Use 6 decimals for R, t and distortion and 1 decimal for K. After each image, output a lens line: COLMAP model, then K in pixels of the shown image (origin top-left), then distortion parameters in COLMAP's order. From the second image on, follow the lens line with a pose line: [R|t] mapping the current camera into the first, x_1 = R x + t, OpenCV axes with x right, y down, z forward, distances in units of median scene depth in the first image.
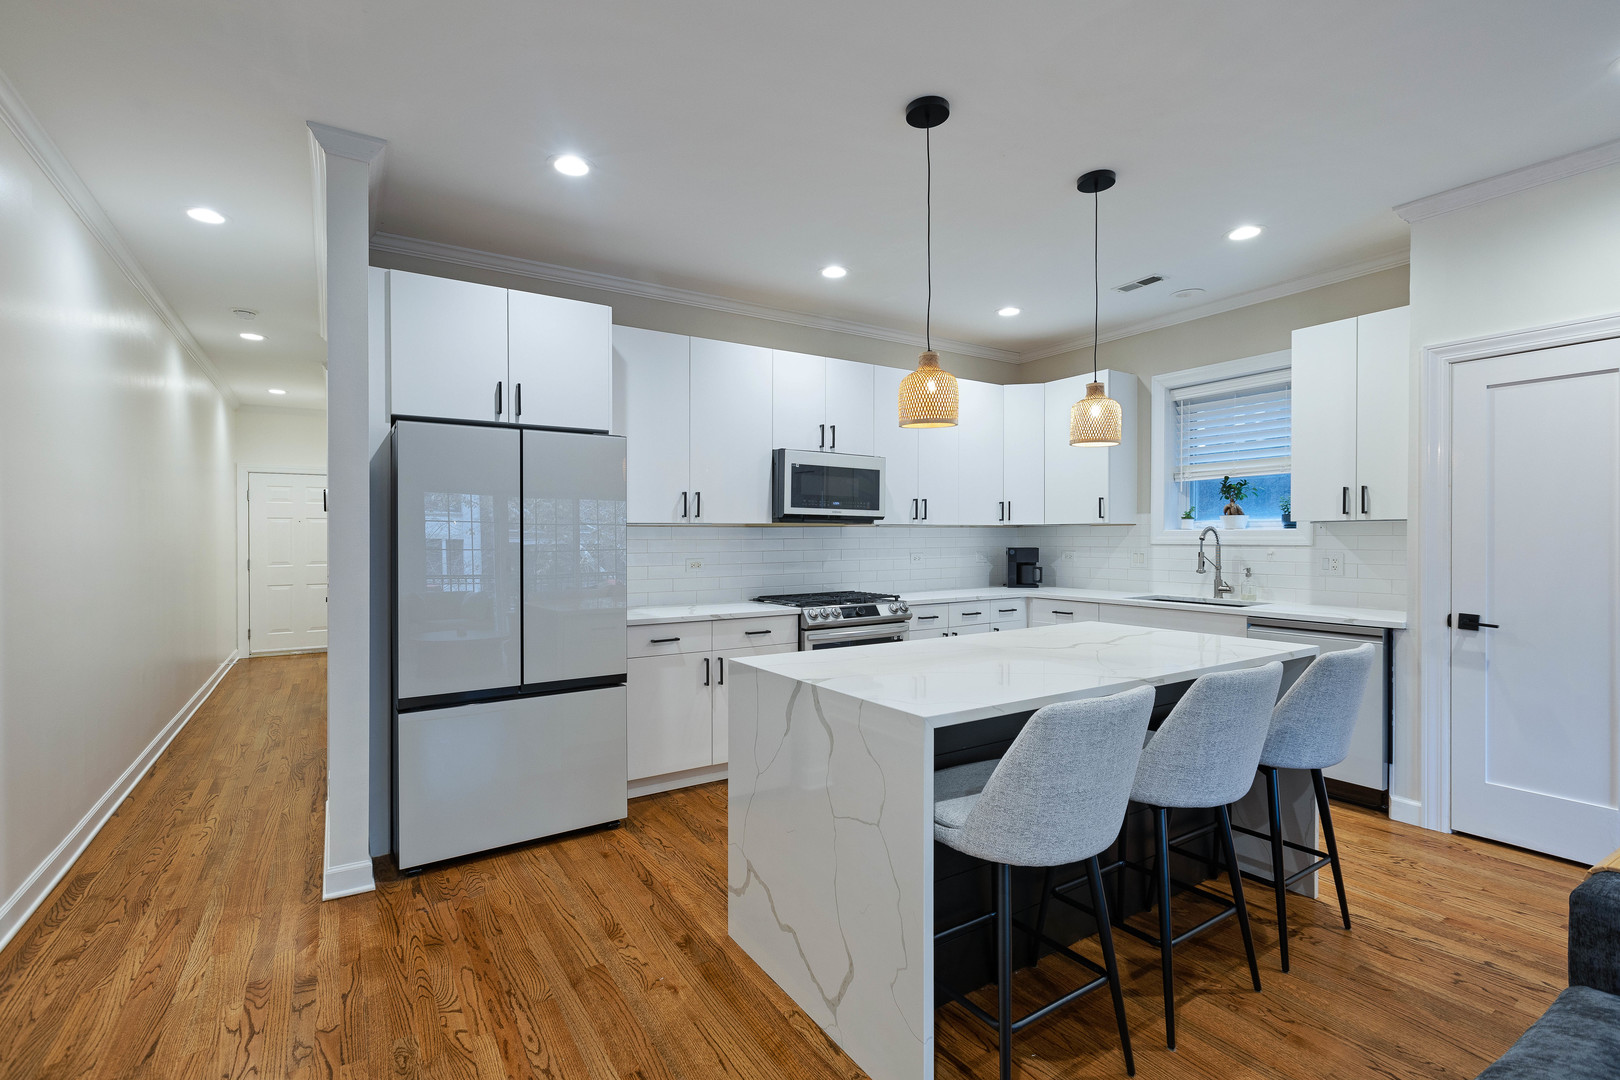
lens RADIAL K [[740.9, 0, 814.4], [0, 740.9, 548.7], [0, 0, 1]] dist [0.007026, -0.003858]
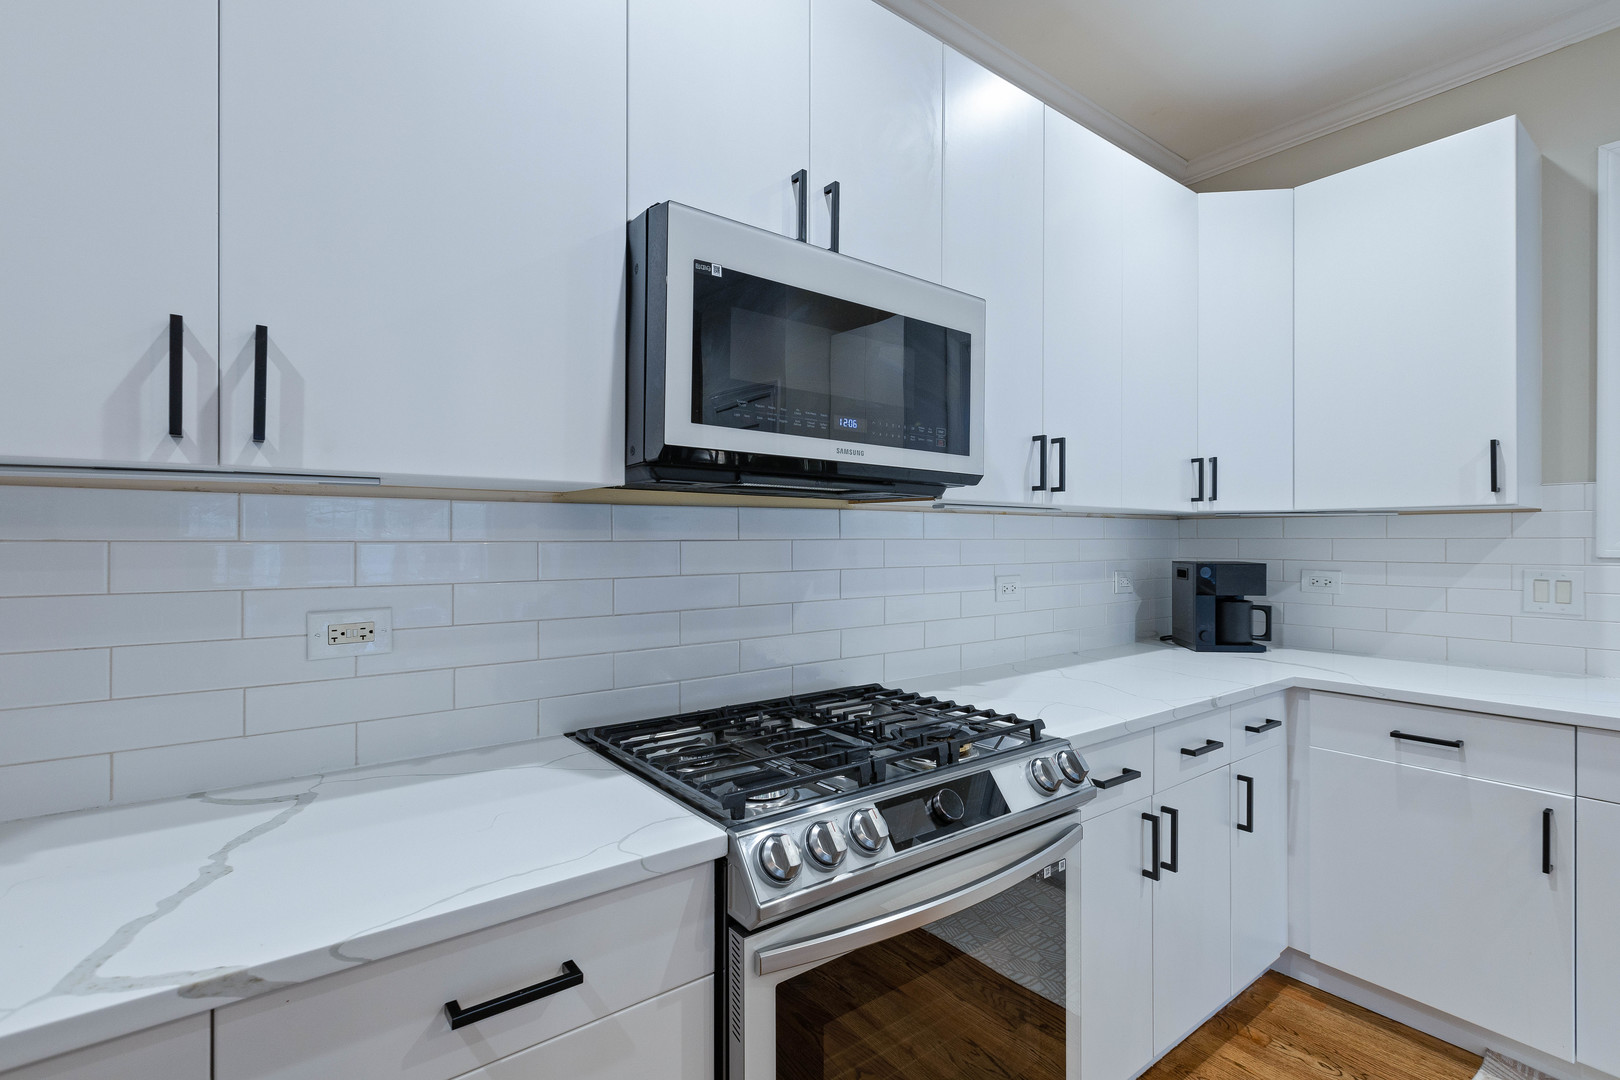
lens RADIAL K [[740.9, 0, 819.0], [0, 740.9, 543.3], [0, 0, 1]] dist [0.007026, -0.003858]
pose [[0.996187, 0.002612, 0.087203, -0.008921], [-0.001485, 0.999915, -0.012983, -0.009255], [-0.087230, 0.012804, 0.996106, 0.728890]]
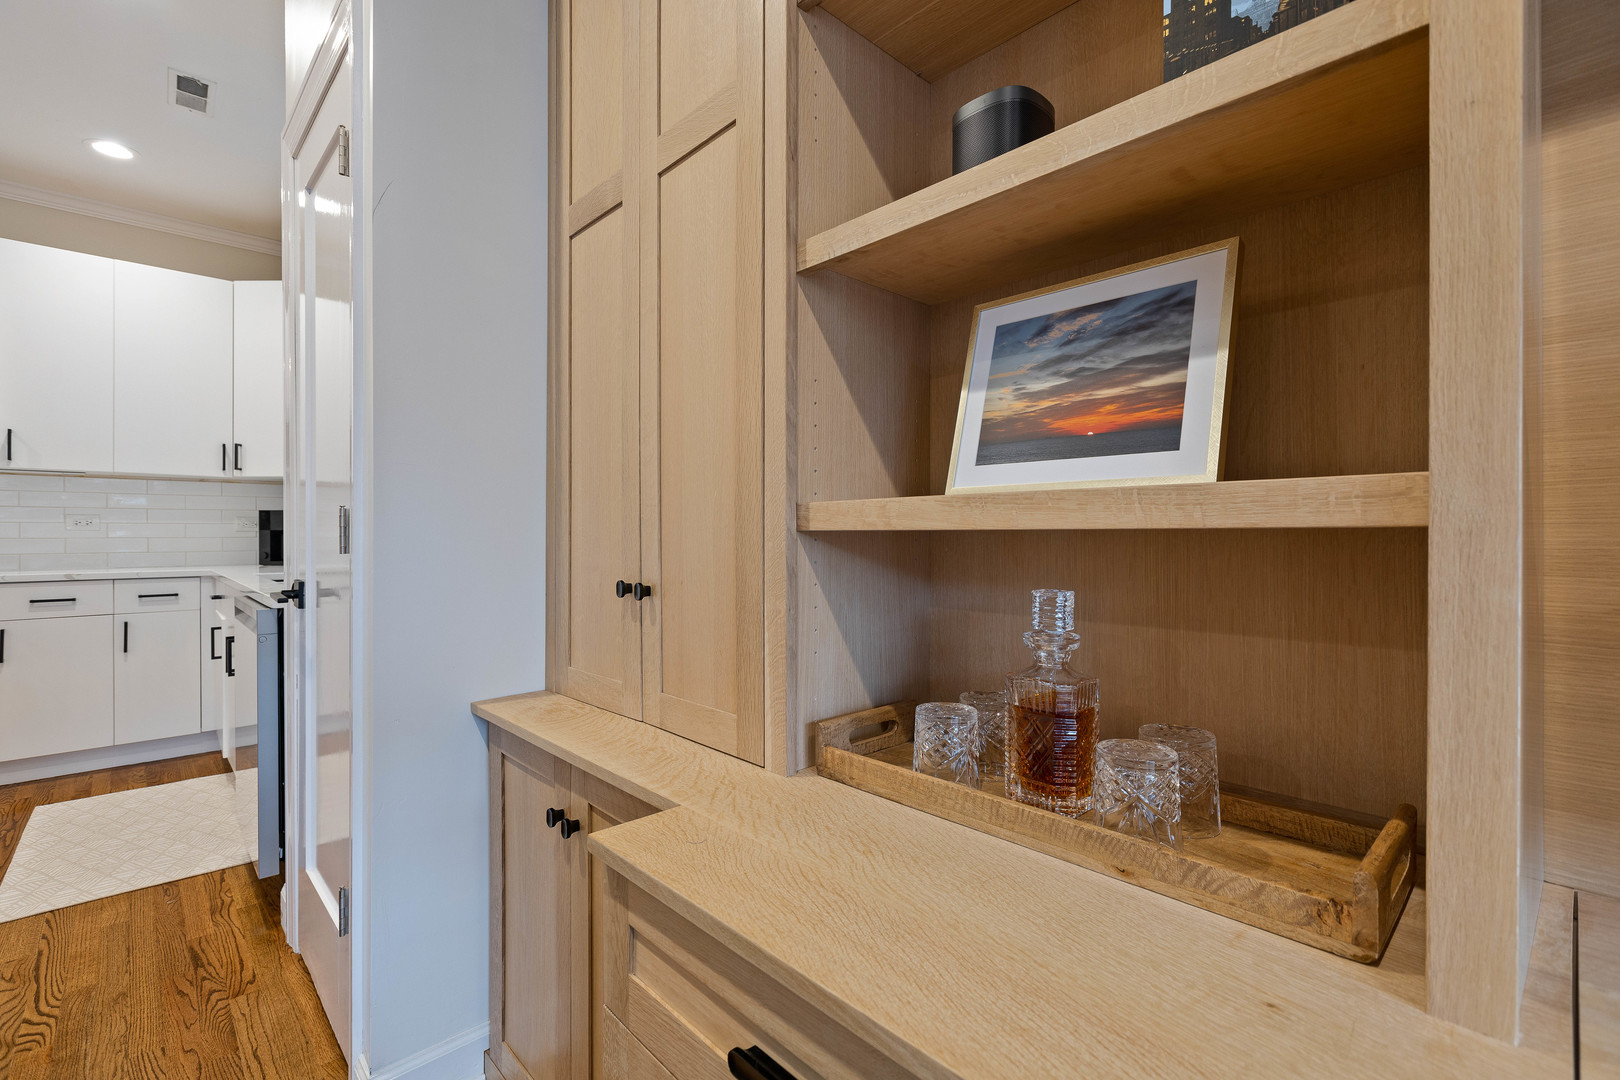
lens RADIAL K [[740.9, 0, 806.2], [0, 740.9, 527.4], [0, 0, 1]] dist [0.007026, -0.003858]
pose [[0.987536, 0.005506, 0.157296, 0.862023], [-0.001278, 0.999635, -0.026970, 0.044272], [-0.157387, 0.026433, 0.987183, 0.269930]]
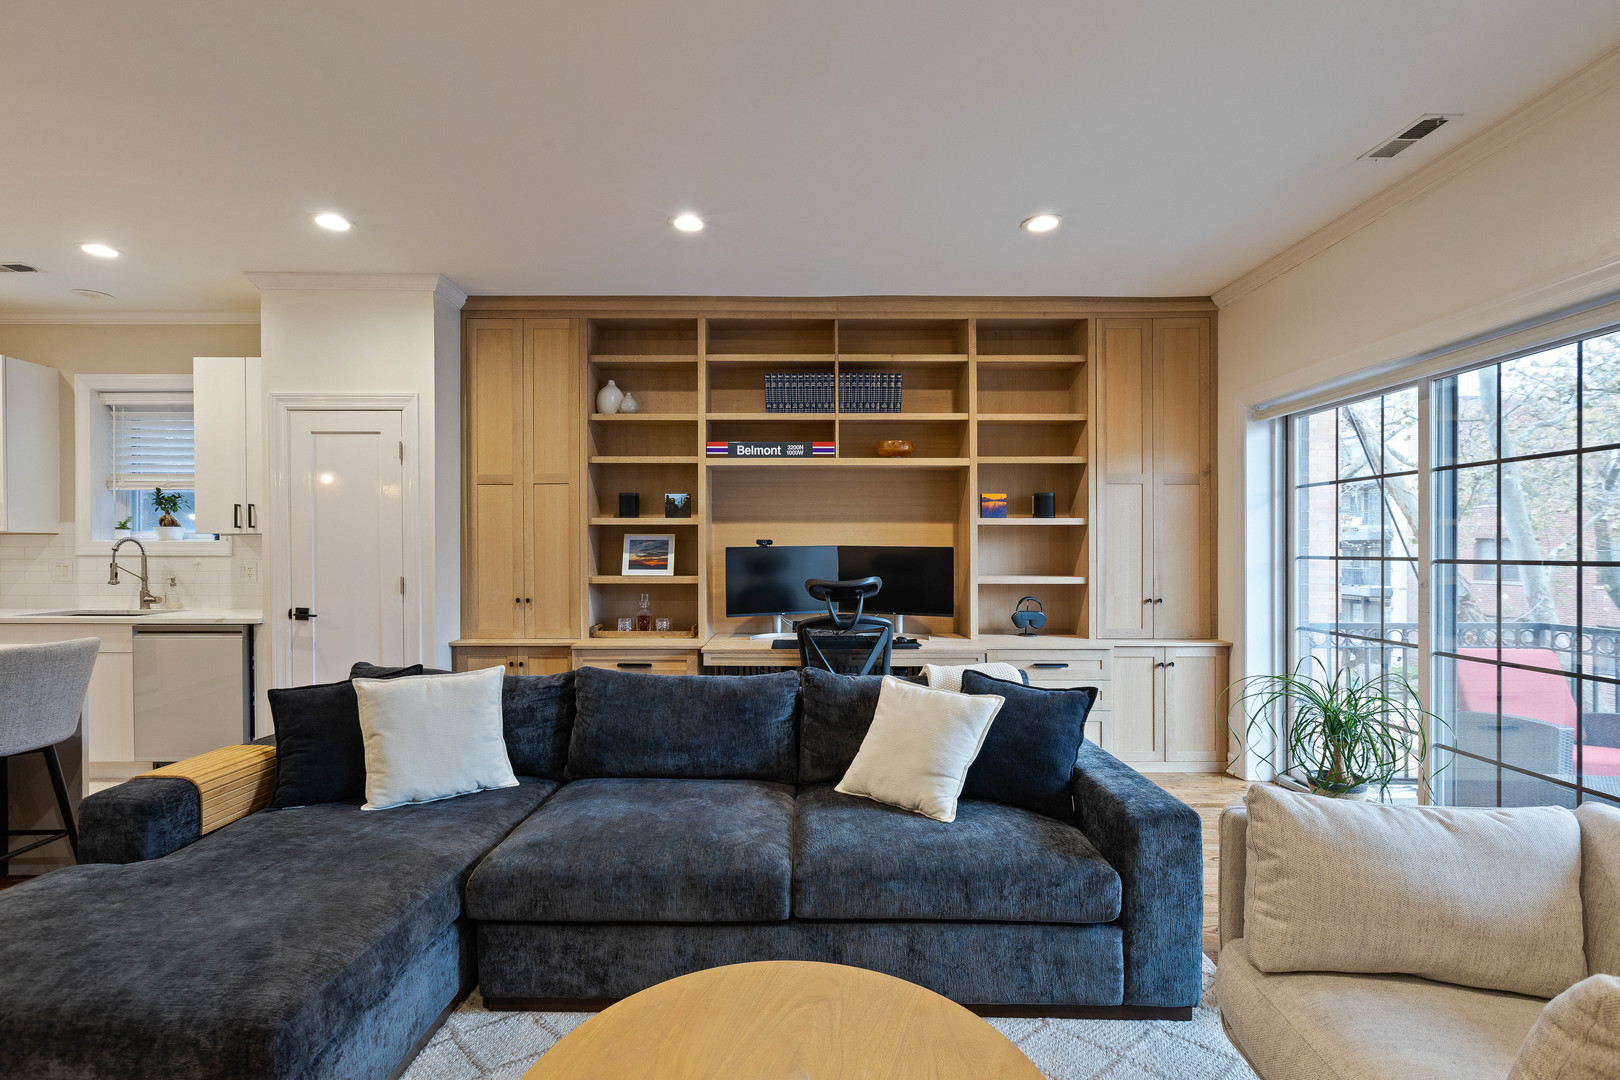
lens RADIAL K [[740.9, 0, 818.8], [0, 740.9, 553.1], [0, 0, 1]] dist [0.007026, -0.003858]
pose [[0.554403, 0.004394, 0.832237, 0.227195], [0.009938, 0.999880, -0.011899, 0.013181], [-0.832189, 0.014868, 0.554293, -0.327689]]
